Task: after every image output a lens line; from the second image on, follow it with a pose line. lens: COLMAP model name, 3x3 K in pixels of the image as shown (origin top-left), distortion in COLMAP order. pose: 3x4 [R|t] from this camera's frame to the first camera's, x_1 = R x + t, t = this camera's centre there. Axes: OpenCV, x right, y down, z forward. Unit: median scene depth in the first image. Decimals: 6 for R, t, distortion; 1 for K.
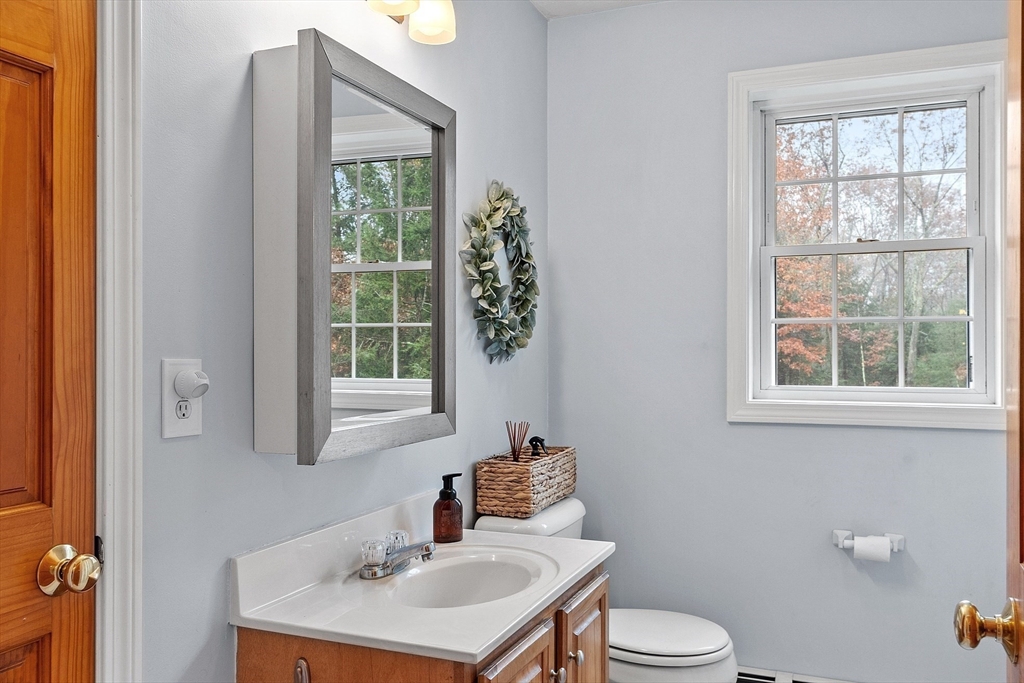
lens RADIAL K [[932.9, 0, 509.0], [0, 932.9, 346.6], [0, 0, 1]] dist [0.005785, 0.002930]
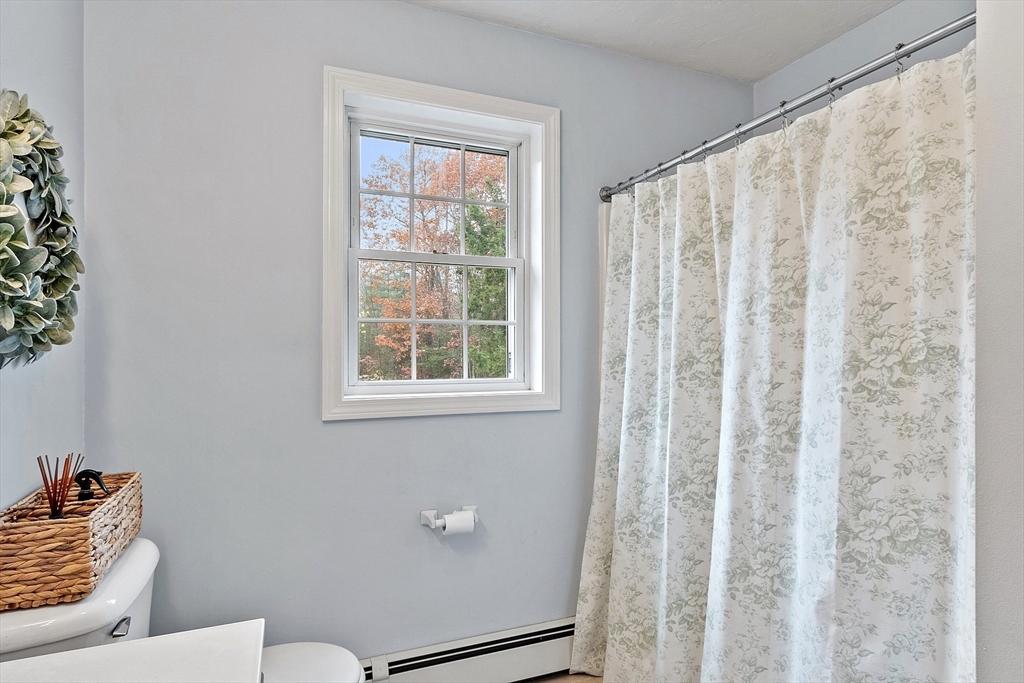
lens RADIAL K [[561.7, 0, 516.6], [0, 561.7, 346.9], [0, 0, 1]] dist [0.002004, -0.000935]
pose [[0.696344, 0.001755, 0.717706, -0.050338], [-0.003237, 0.999995, 0.000695, 0.001670], [-0.717701, -0.002807, 0.696346, 0.468551]]
